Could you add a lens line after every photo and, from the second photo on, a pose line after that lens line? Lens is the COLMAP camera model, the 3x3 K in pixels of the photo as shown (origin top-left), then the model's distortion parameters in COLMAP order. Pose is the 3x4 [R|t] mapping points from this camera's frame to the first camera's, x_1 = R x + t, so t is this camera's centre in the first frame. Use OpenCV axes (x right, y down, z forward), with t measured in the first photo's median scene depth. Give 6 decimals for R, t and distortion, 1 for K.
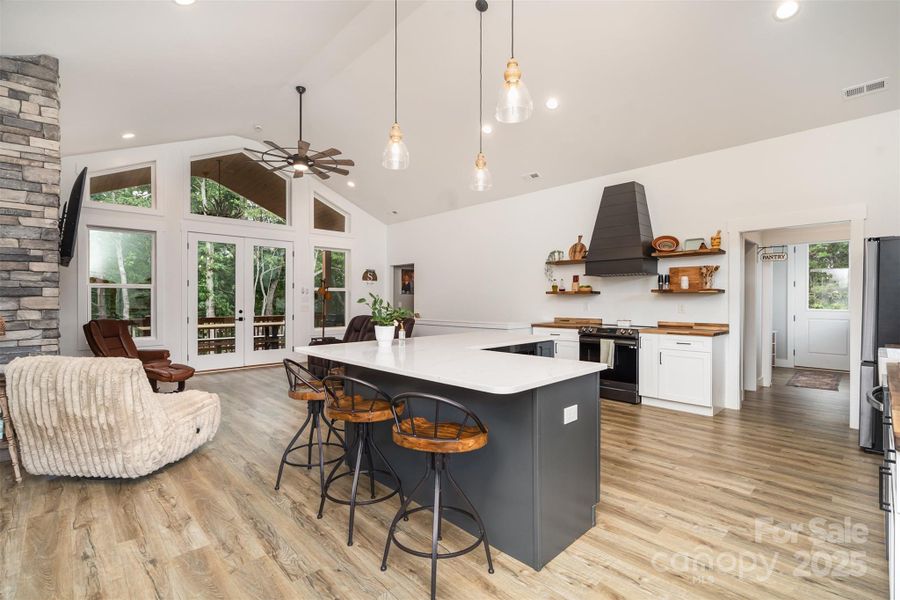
lens RADIAL K [[414.3, 0, 449.0], [0, 414.3, 299.0], [0, 0, 1]] dist [-0.002864, 0.001236]
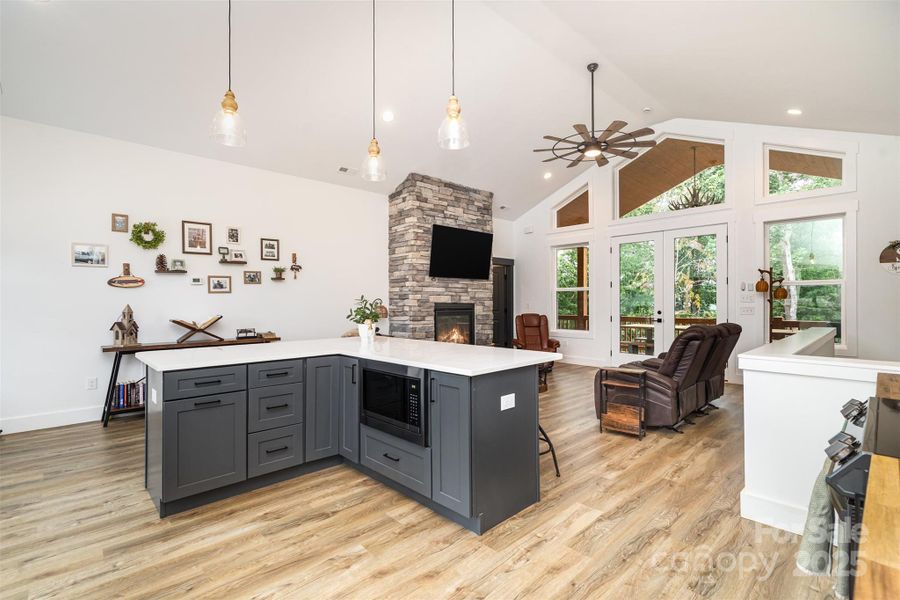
lens RADIAL K [[414.3, 0, 448.1], [0, 414.3, 303.9], [0, 0, 1]] dist [-0.002864, 0.001236]
pose [[-0.012602, 0.010837, -0.999862, 0.584810], [0.006668, 0.999920, 0.010754, -0.002045], [0.999898, -0.006532, -0.012673, 0.735100]]
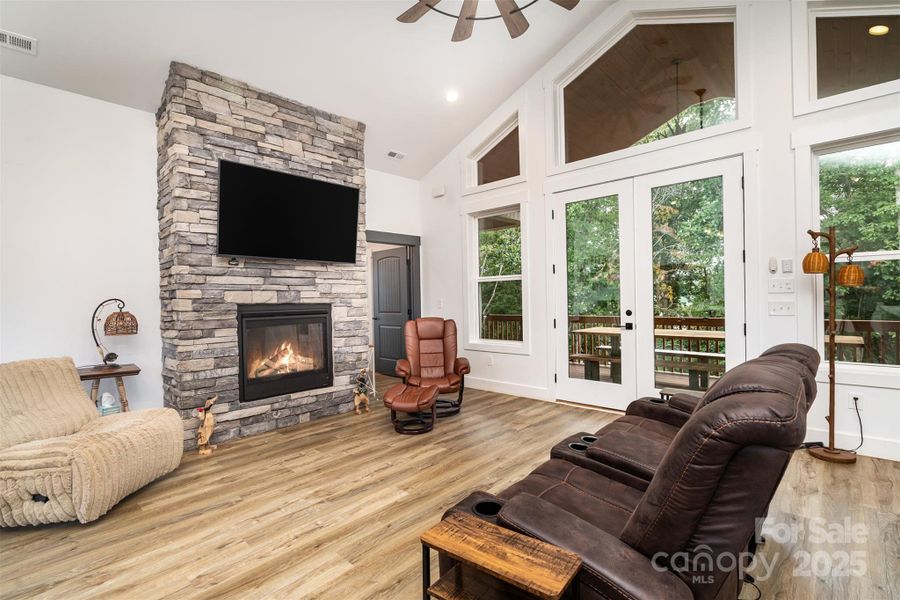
lens RADIAL K [[414.3, 0, 450.1], [0, 414.3, 302.8], [0, 0, 1]] dist [-0.002864, 0.001236]
pose [[0.052595, 0.015755, -0.998492, 0.059956], [0.024446, 0.999556, 0.017060, 0.002201], [0.998317, -0.025307, 0.052186, 0.994370]]
